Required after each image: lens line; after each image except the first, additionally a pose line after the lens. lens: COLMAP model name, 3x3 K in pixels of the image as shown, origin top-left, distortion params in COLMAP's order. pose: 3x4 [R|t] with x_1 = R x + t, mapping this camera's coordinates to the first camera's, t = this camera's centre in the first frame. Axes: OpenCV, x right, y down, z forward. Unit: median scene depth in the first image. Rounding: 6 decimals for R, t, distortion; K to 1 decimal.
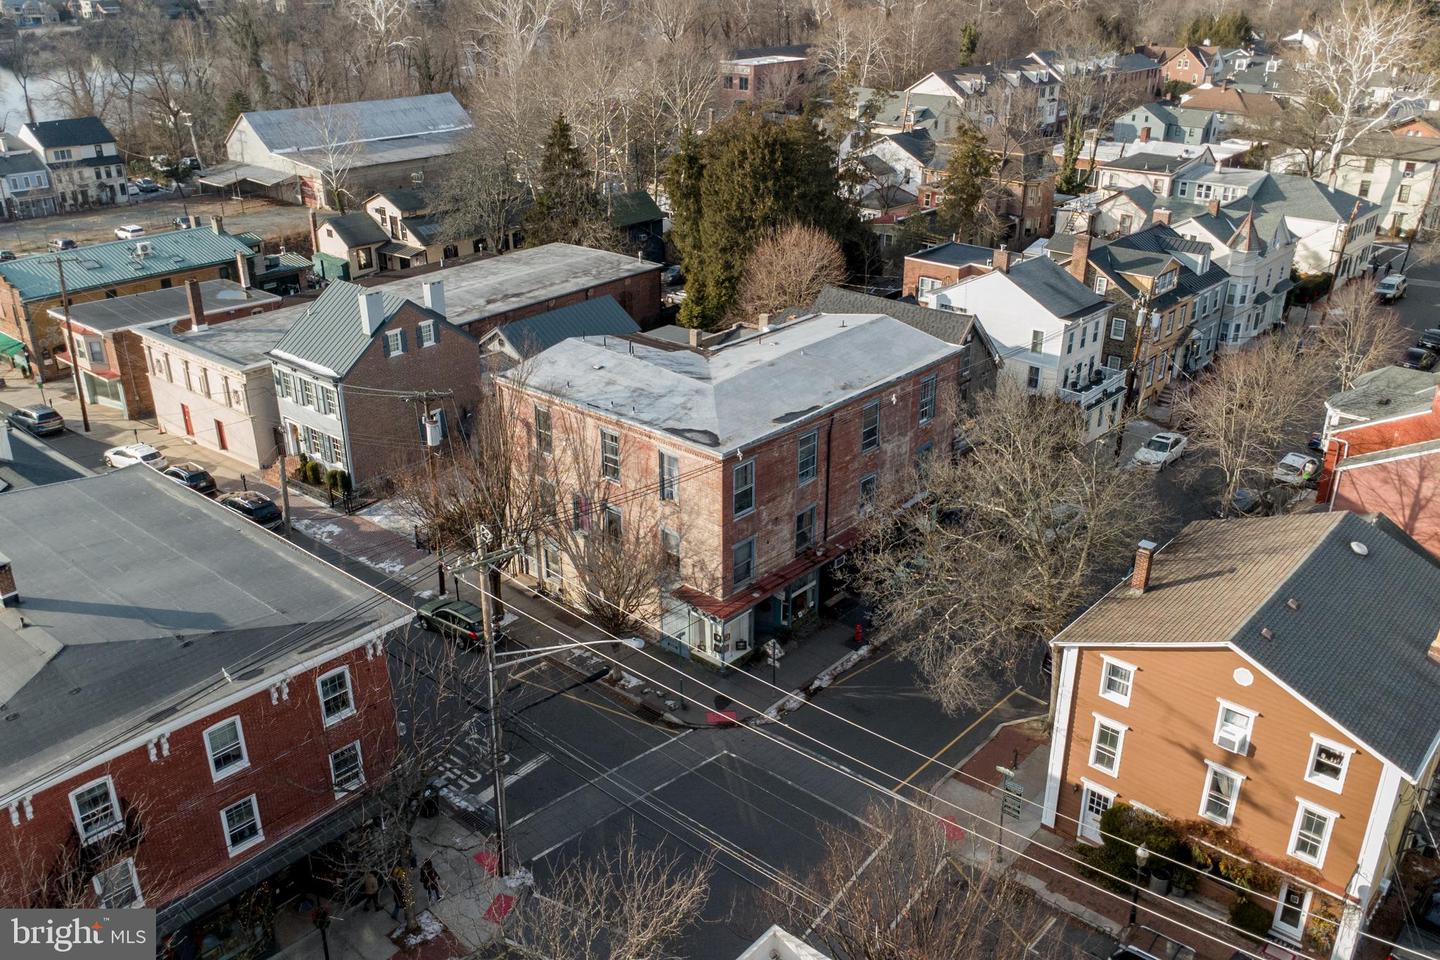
lens RADIAL K [[1188.3, 0, 718.5], [0, 1188.3, 483.6], [0, 0, 1]] dist [0.031115, -0.046296]
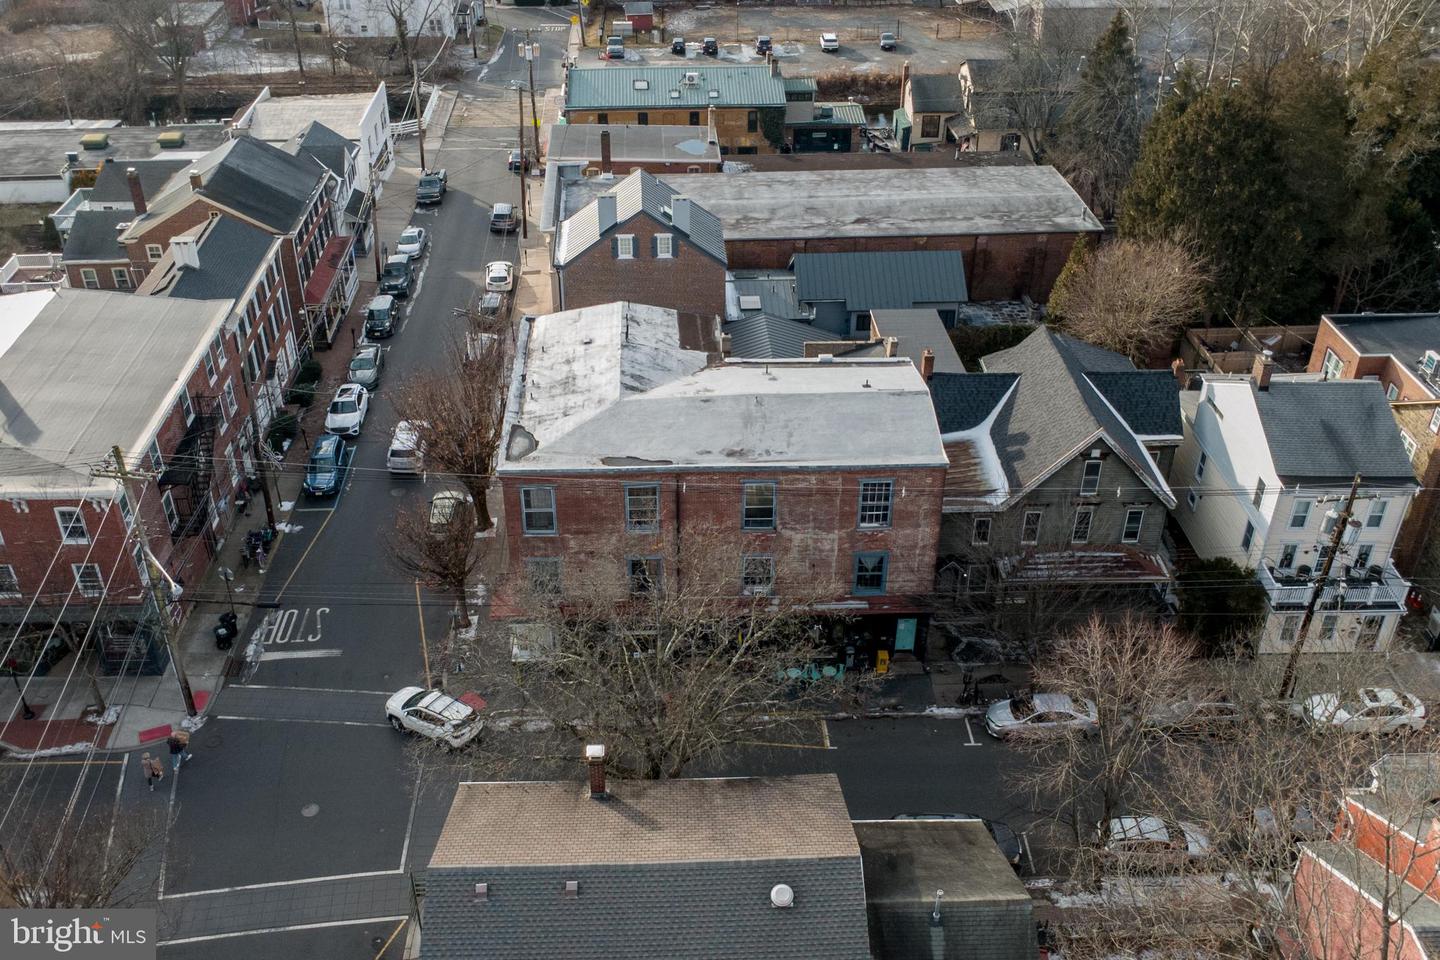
lens RADIAL K [[1329.2, 0, 720.1], [0, 1329.2, 479.1], [0, 0, 1]] dist [0.000044, 0.000000]
pose [[0.689227, 0.391338, -0.609771, 0.571543], [-0.302714, 0.920149, 0.248373, -0.246192], [0.658278, 0.013401, 0.752656, 0.190746]]
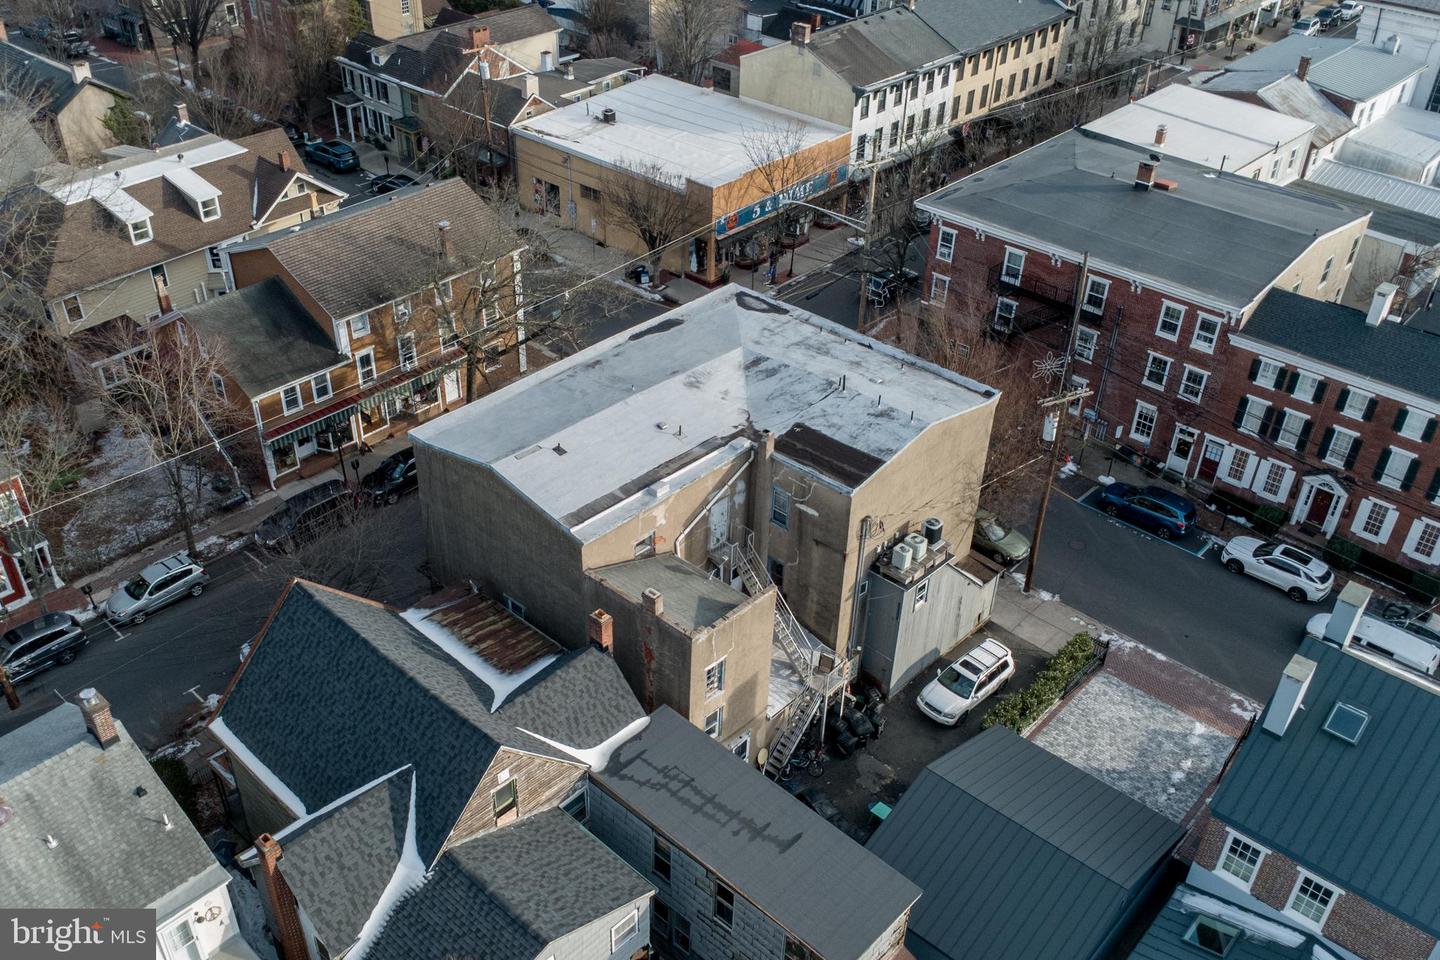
lens RADIAL K [[1296.9, 0, 713.8], [0, 1296.9, 480.1], [0, 0, 1]] dist [0.009936, 0.000293]
pose [[-0.999464, -0.032735, 0.000136, 0.010886], [-0.016576, 0.509653, 0.860221, -0.700850], [-0.028229, 0.859757, -0.509922, 1.252672]]
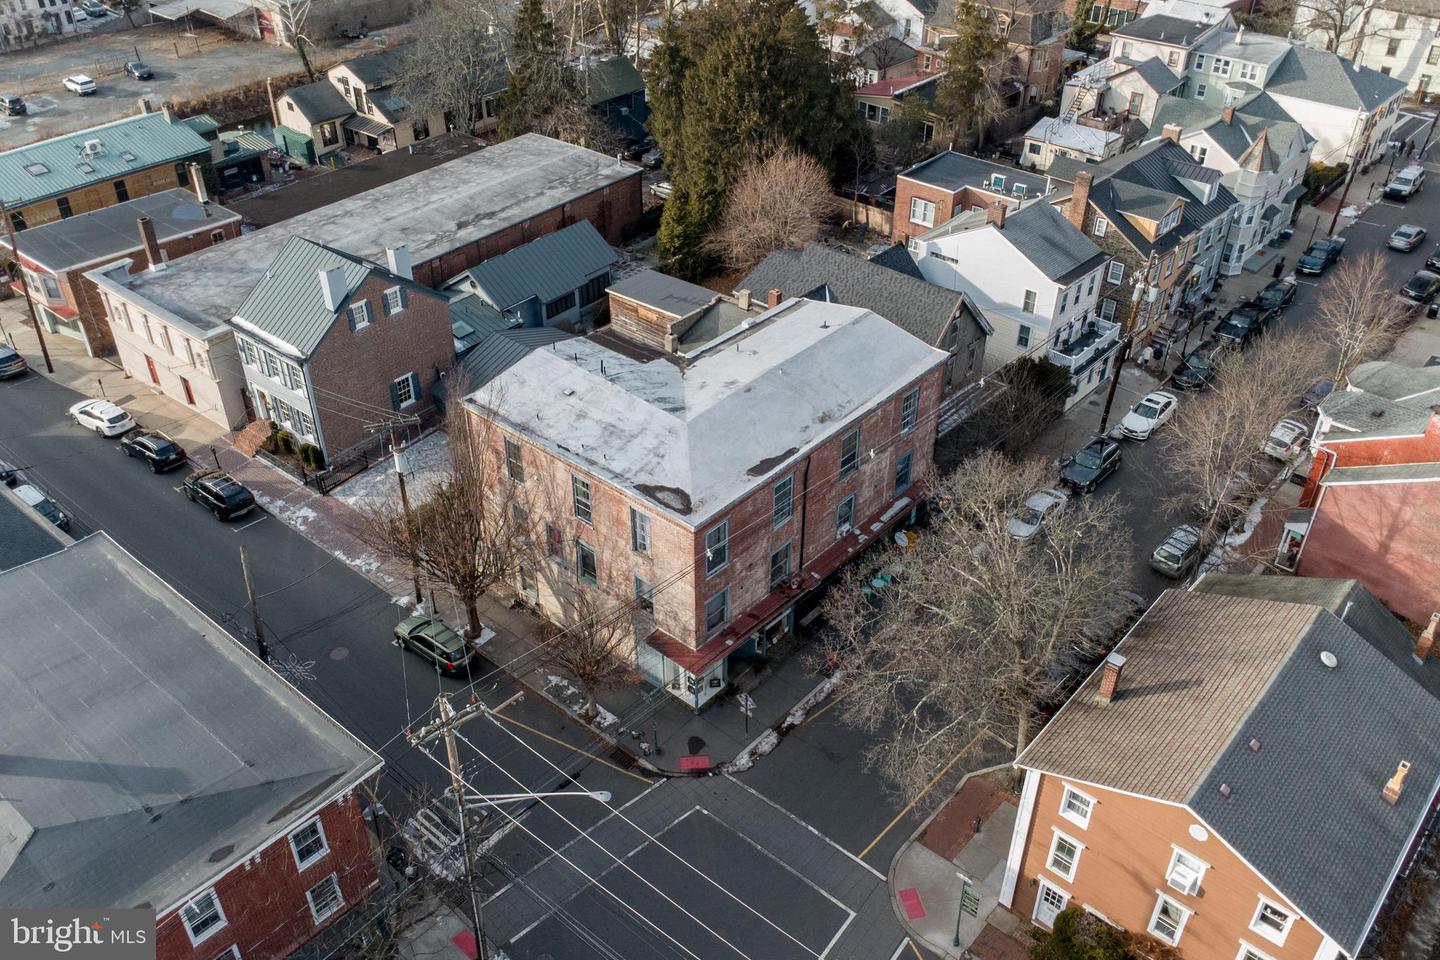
lens RADIAL K [[1188.3, 0, 718.9], [0, 1188.3, 482.4], [0, 0, 1]] dist [0.031115, -0.046296]
pose [[0.999987, 0.001329, 0.004854, 0.013058], [-0.002237, 0.981373, 0.192099, -0.172346], [-0.004508, -0.192107, 0.981364, 0.030538]]
